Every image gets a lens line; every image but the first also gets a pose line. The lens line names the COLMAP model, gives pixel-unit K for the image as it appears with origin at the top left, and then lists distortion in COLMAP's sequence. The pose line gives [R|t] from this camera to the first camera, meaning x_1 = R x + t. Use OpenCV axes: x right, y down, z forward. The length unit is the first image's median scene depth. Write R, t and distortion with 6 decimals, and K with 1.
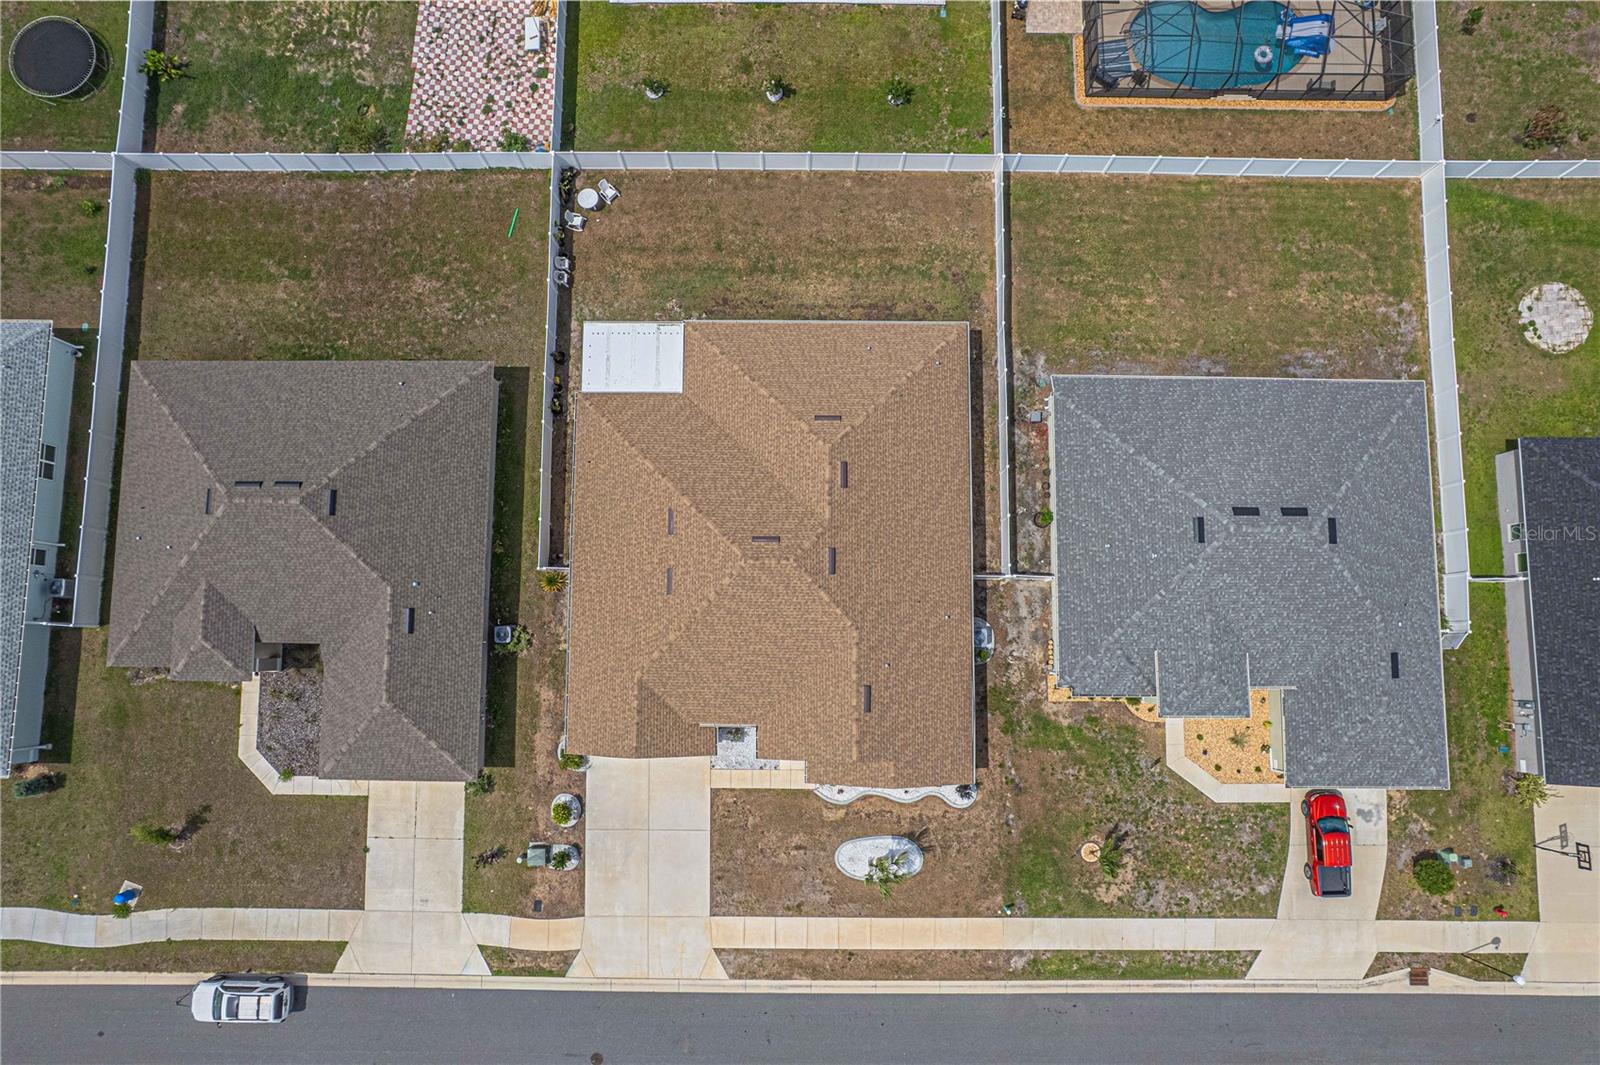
lens RADIAL K [[1027.7, 0, 794.2], [0, 1027.7, 537.0], [0, 0, 1]] dist [-0.085401, 0.078896]
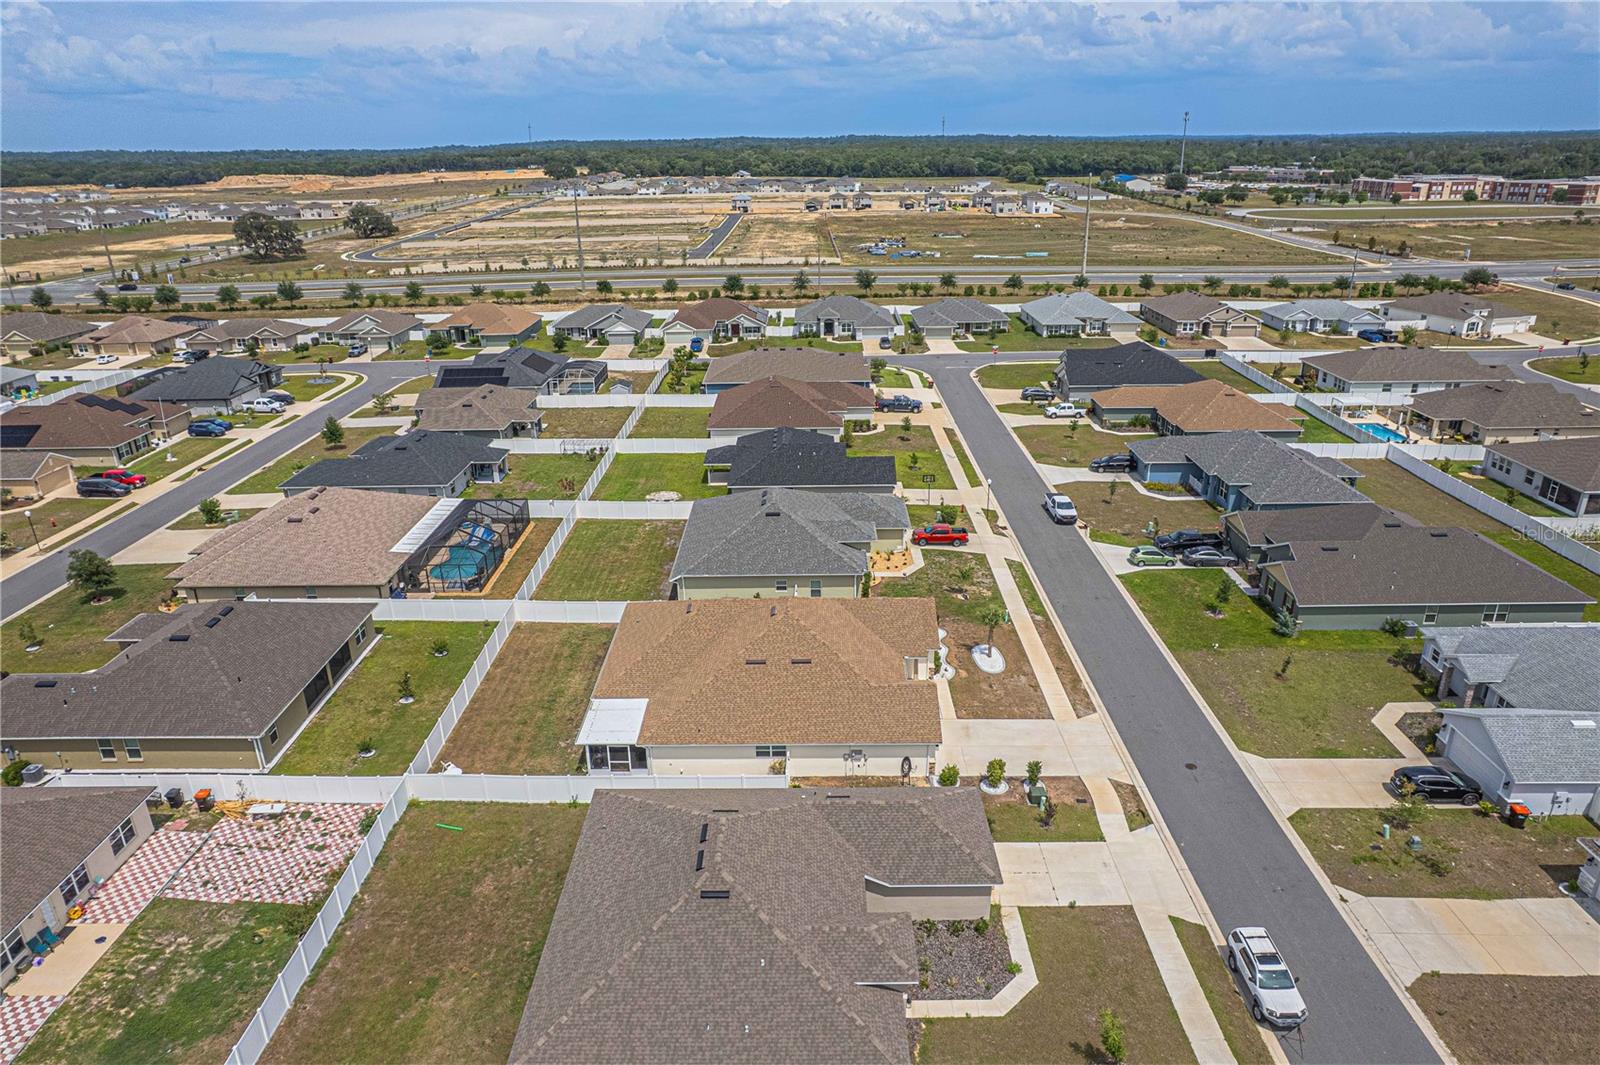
lens RADIAL K [[1027.7, 0, 794.2], [0, 1027.7, 537.0], [0, 0, 1]] dist [-0.085401, 0.078896]
pose [[0.004177, -0.362470, 0.931986, -1.211062], [0.995332, 0.091369, 0.031075, -0.020338], [-0.096419, 0.927506, 0.361160, 0.342156]]
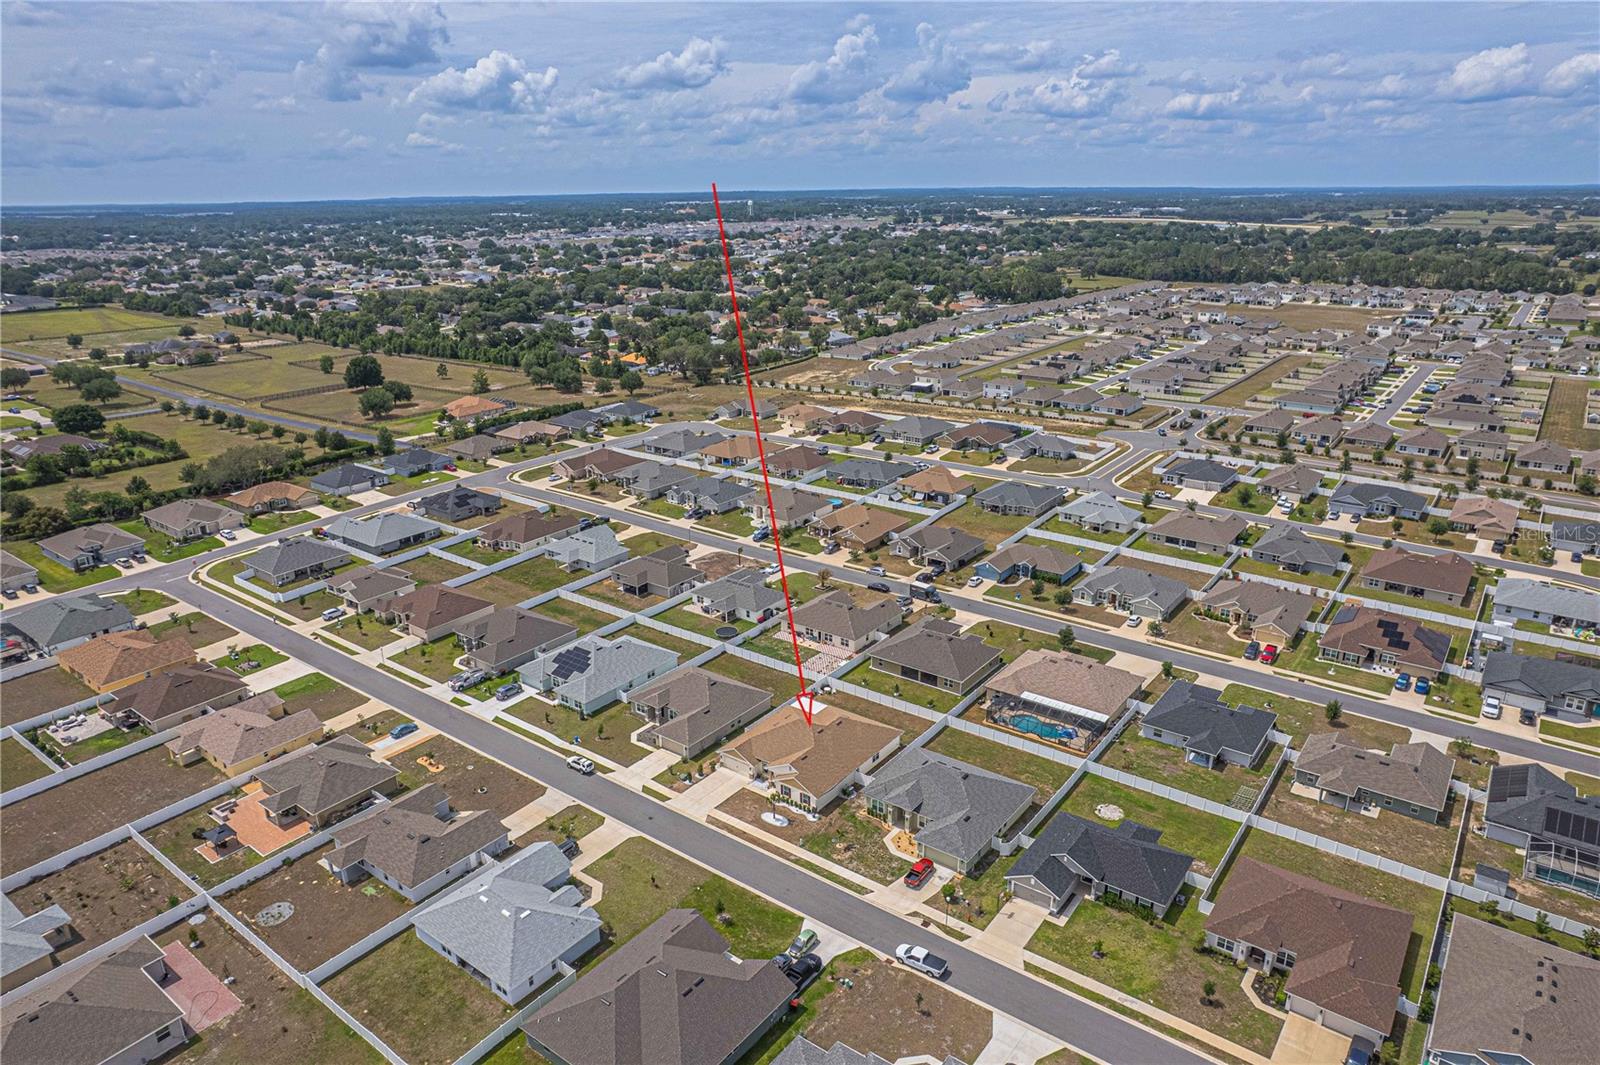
lens RADIAL K [[1023.6, 0, 793.1], [0, 1023.6, 543.4], [0, 0, 1]] dist [-0.073234, 0.060266]
pose [[0.799892, 0.191907, -0.568634, 1.539936], [-0.595015, 0.377200, -0.709702, 1.952751], [0.078292, 0.906031, 0.415906, -0.808662]]
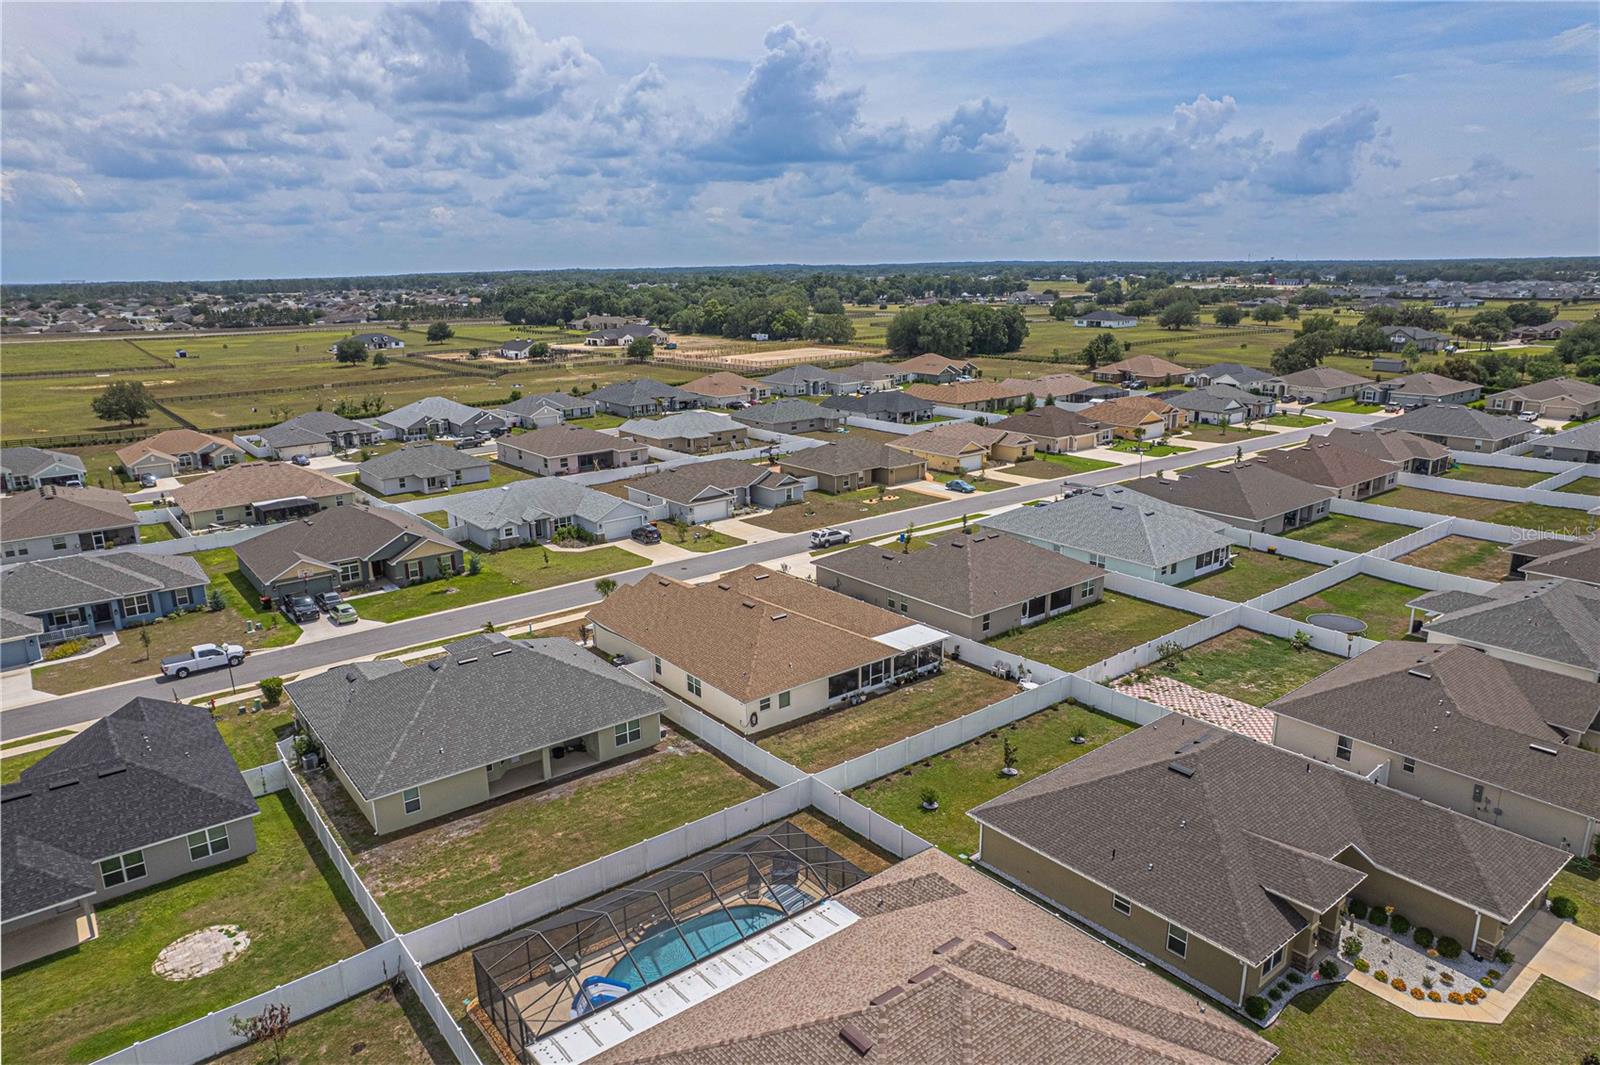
lens RADIAL K [[1023.6, 0, 793.1], [0, 1023.6, 543.4], [0, 0, 1]] dist [-0.073234, 0.060266]
pose [[-0.782940, 0.178967, -0.595798, 0.859724], [-0.615716, -0.086103, 0.783250, -1.247382], [0.088876, 0.980080, 0.177607, 0.581815]]
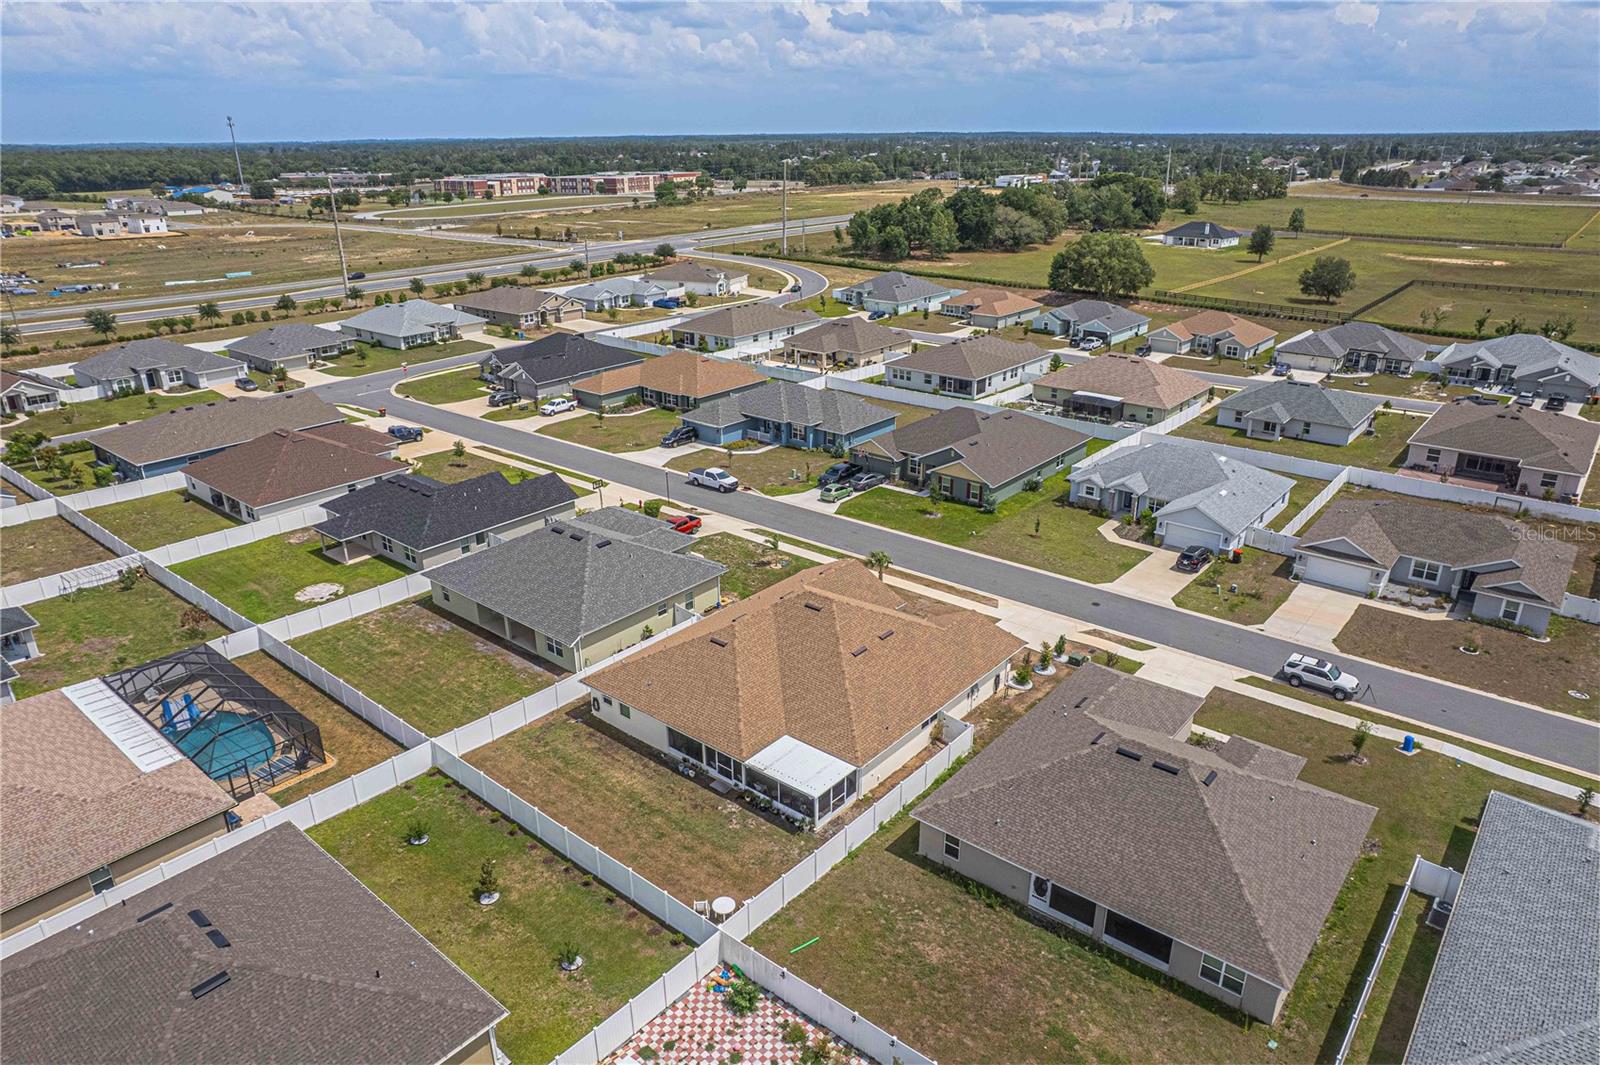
lens RADIAL K [[1027.7, 0, 794.2], [0, 1027.7, 537.0], [0, 0, 1]] dist [-0.085401, 0.078896]
pose [[-0.769111, -0.227843, 0.597122, -0.754400], [0.636167, -0.183292, 0.749464, -0.959912], [-0.061313, 0.956291, 0.285918, 0.455566]]
